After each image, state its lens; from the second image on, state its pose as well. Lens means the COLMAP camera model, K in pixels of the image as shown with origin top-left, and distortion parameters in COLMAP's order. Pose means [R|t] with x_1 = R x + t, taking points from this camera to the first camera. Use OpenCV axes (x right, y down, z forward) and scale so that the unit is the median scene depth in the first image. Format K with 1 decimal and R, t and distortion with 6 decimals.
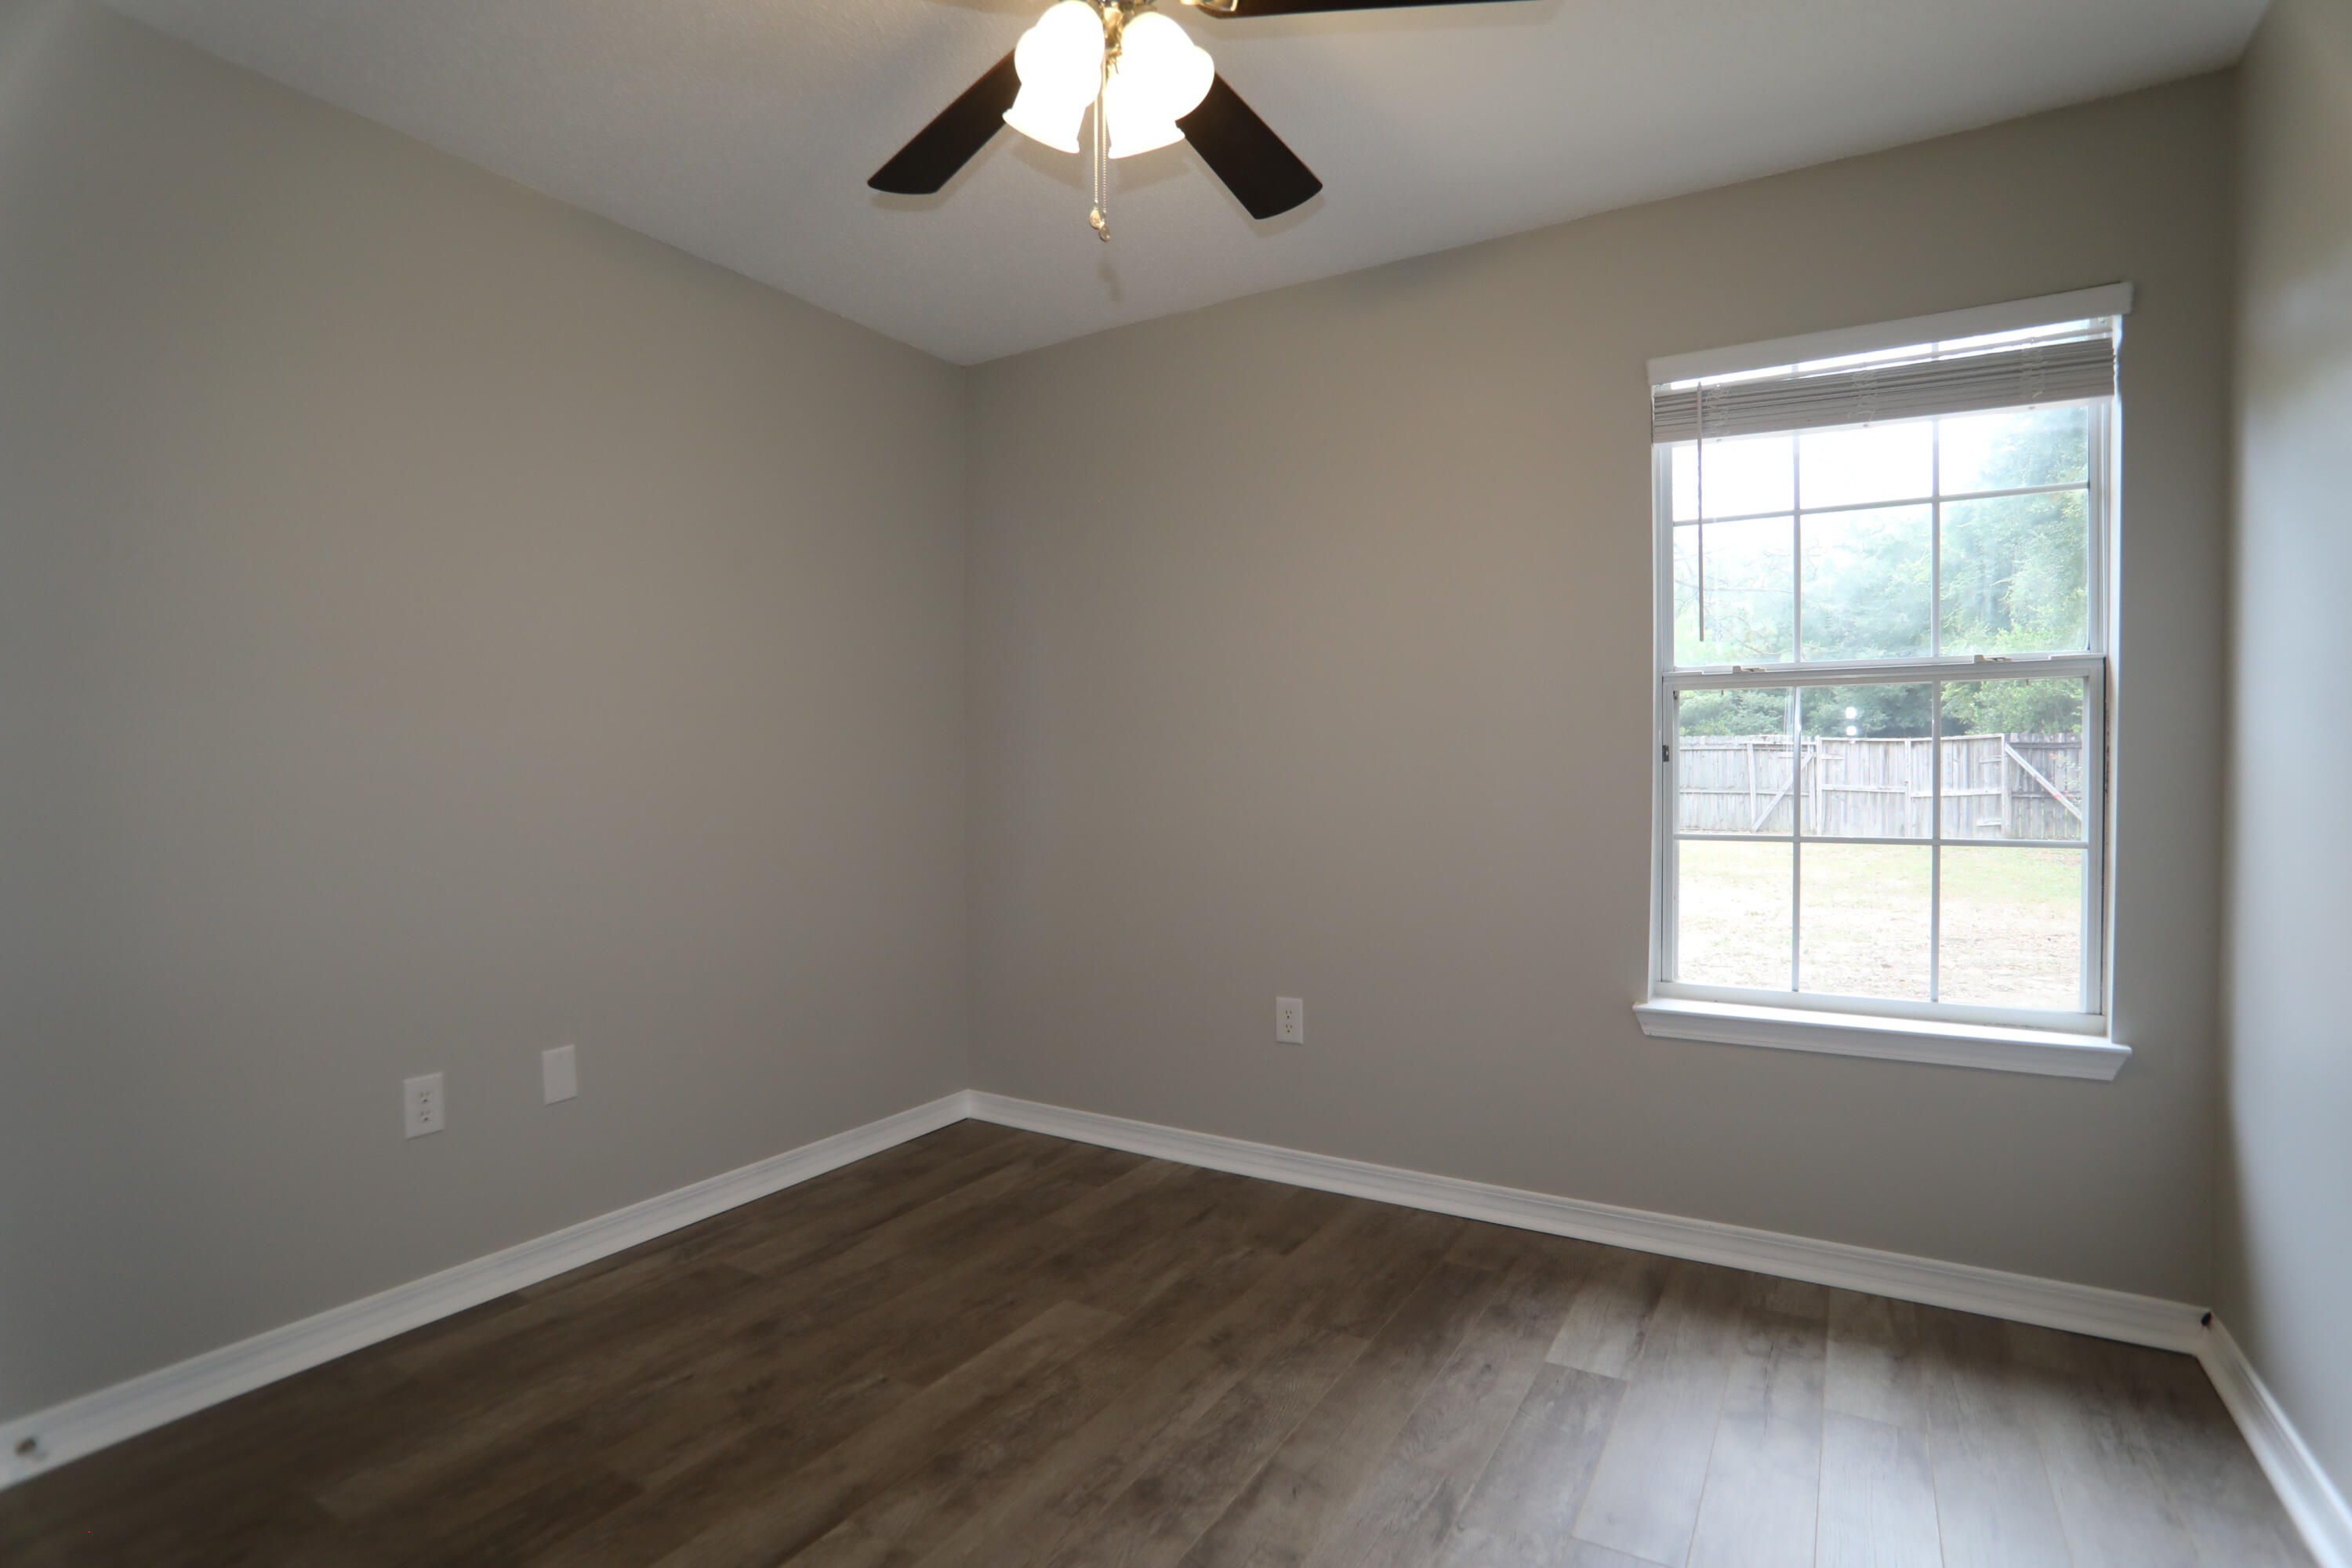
lens RADIAL K [[1143.7, 0, 1176.0], [0, 1143.7, 784.0], [0, 0, 1]] dist [-0.075010, 0.034060]
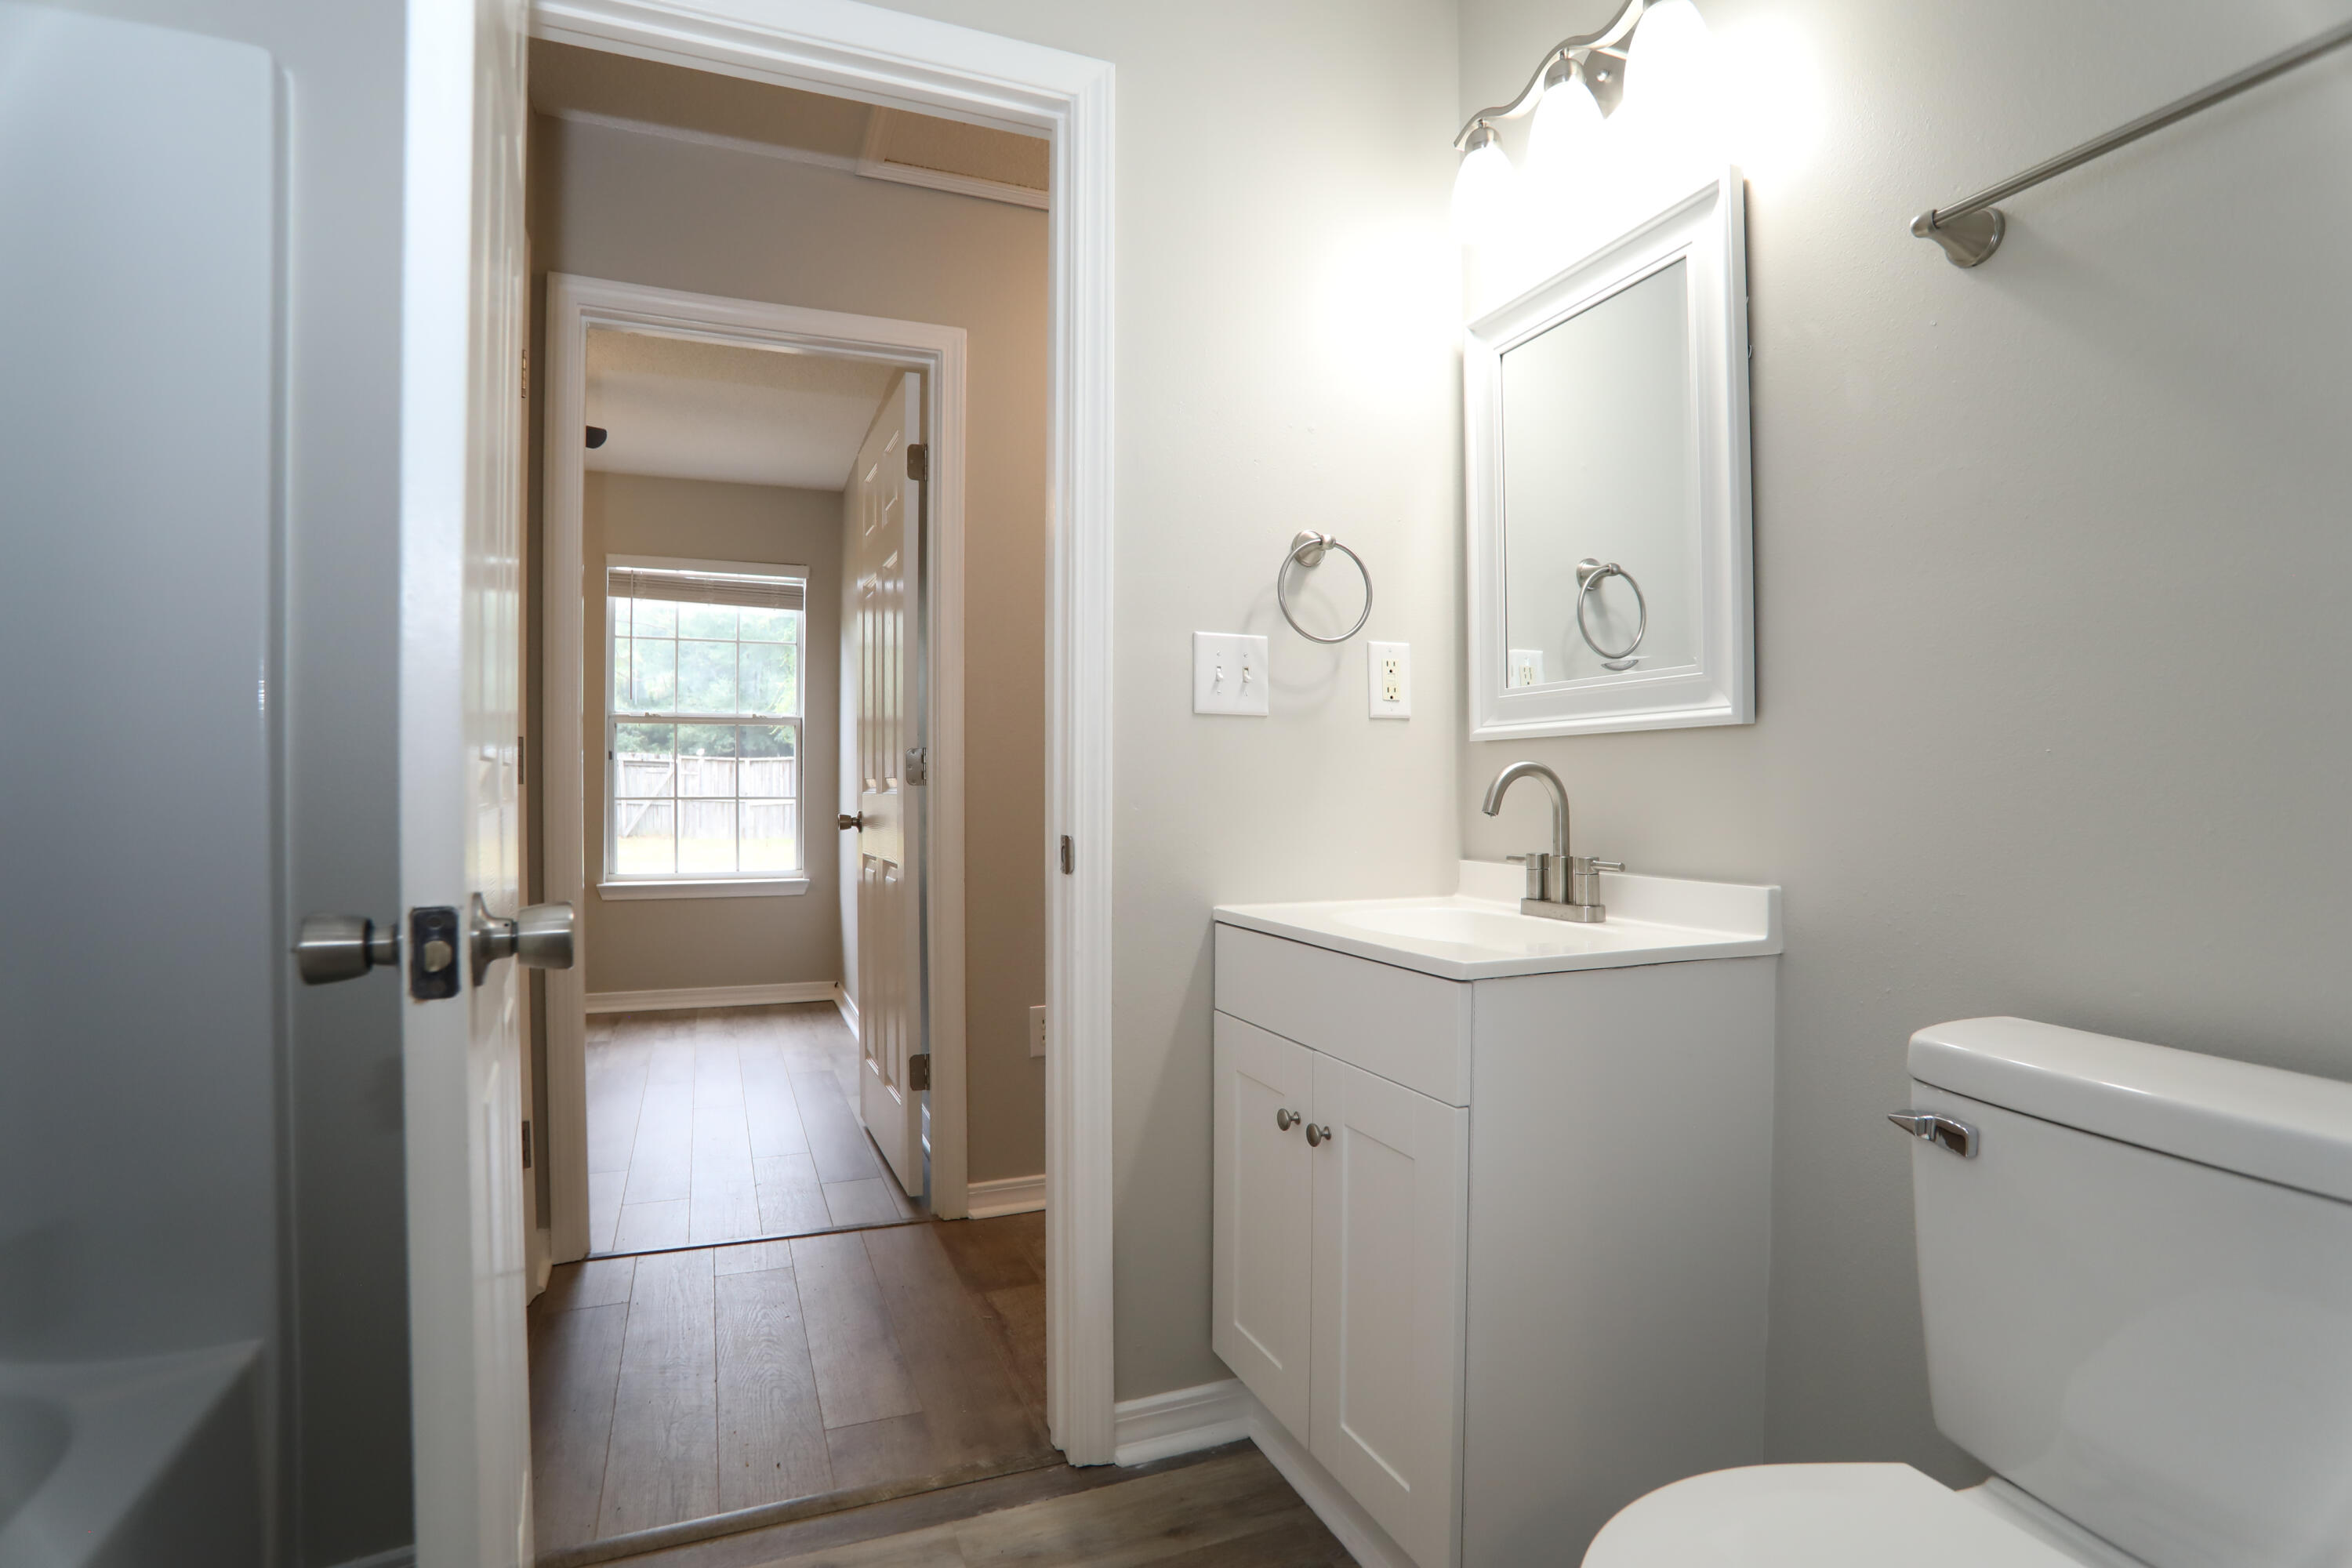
lens RADIAL K [[1143.7, 0, 1176.0], [0, 1143.7, 784.0], [0, 0, 1]] dist [-0.075010, 0.034060]
pose [[0.591525, 0.004616, 0.806274, -0.088002], [0.009032, 0.999883, -0.012351, 0.008878], [-0.806236, 0.014588, 0.591414, -0.148085]]
